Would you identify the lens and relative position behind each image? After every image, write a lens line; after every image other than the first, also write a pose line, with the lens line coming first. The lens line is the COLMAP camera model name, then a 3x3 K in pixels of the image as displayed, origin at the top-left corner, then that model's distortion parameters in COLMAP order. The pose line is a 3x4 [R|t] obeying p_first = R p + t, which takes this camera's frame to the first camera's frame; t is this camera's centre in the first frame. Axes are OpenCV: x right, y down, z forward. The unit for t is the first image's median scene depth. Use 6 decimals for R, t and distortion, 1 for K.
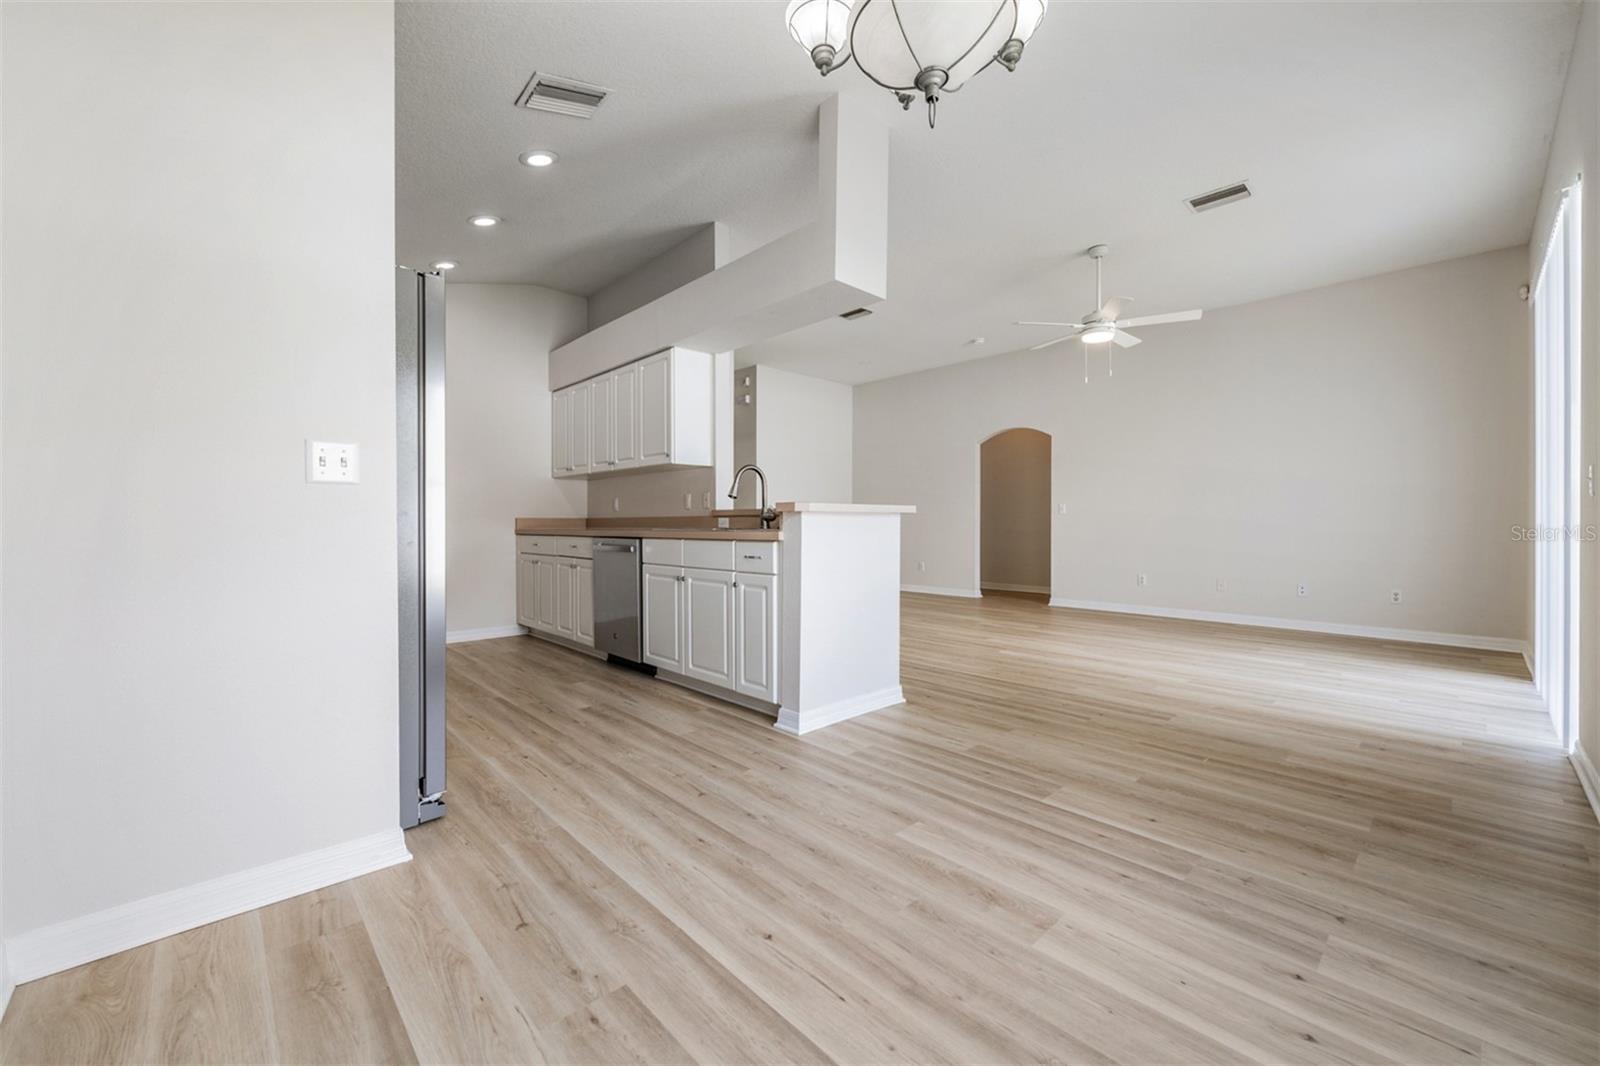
lens RADIAL K [[630.7, 0, 797.0], [0, 630.7, 526.8], [0, 0, 1]] dist [-0.001555, -0.001544]
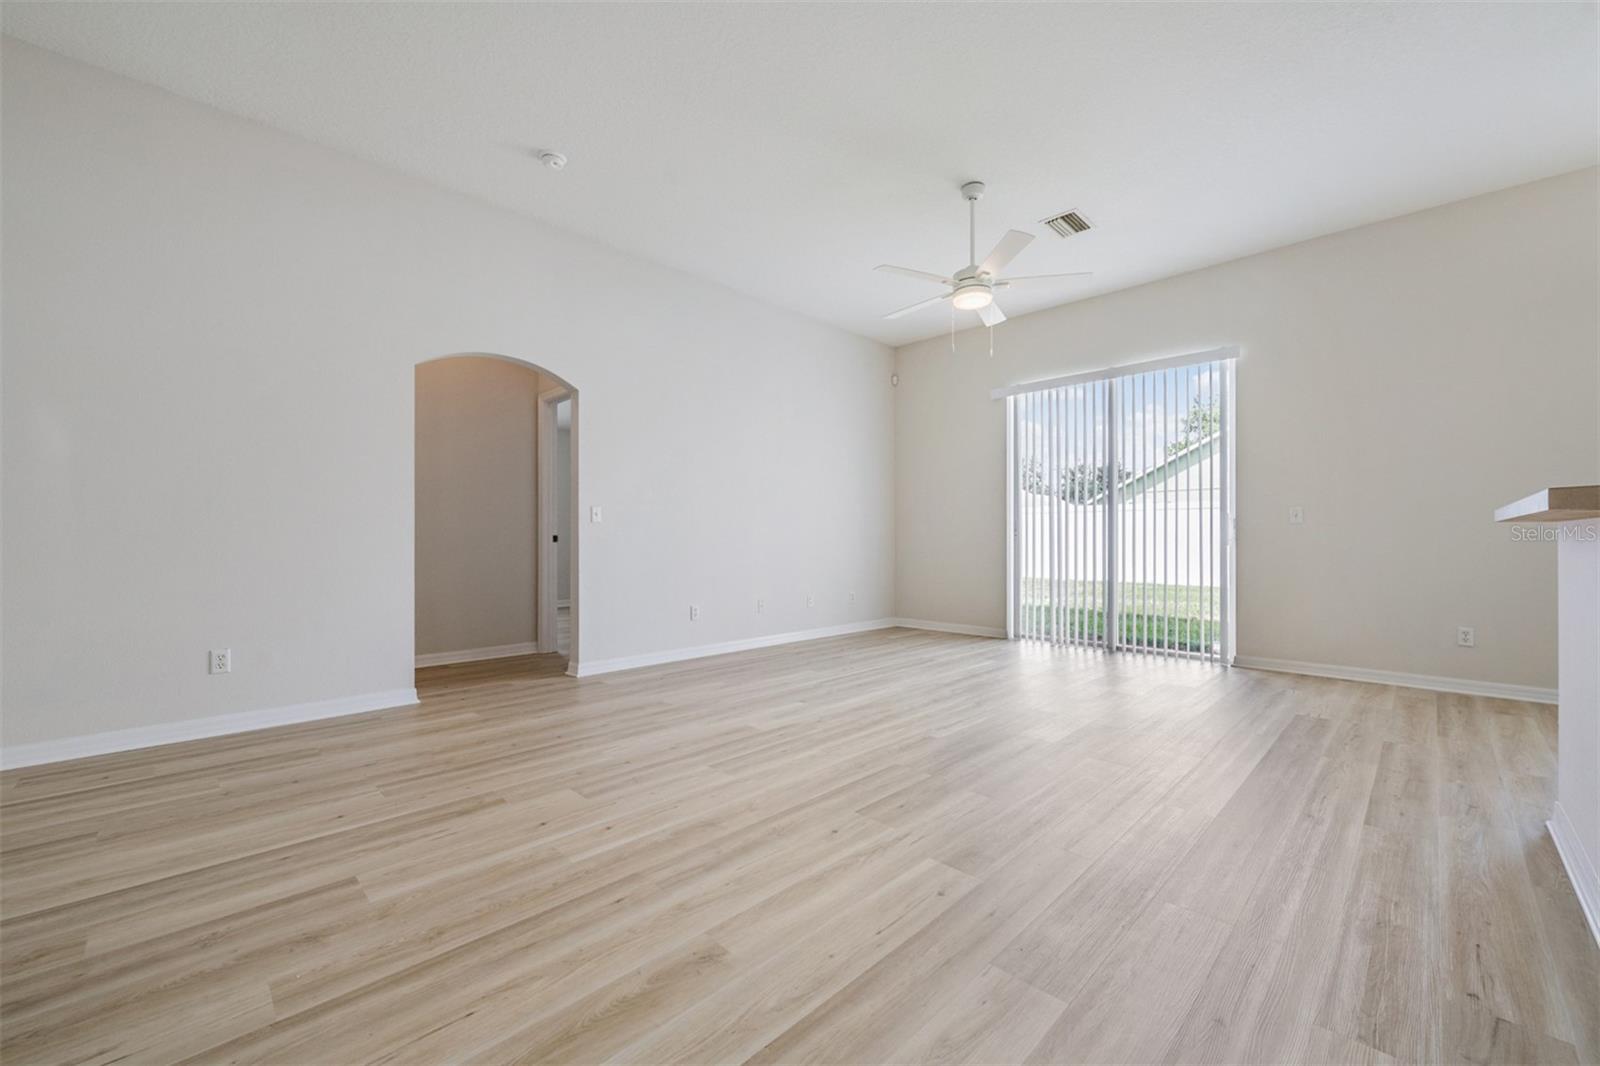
lens RADIAL K [[630.7, 0, 808.1], [0, 630.7, 530.9], [0, 0, 1]] dist [-0.001555, -0.001544]
pose [[-0.032399, 0.009619, 0.999429, -0.326034], [0.007435, 0.999928, -0.009383, -0.008297], [-0.999447, 0.007126, -0.032469, 1.346590]]
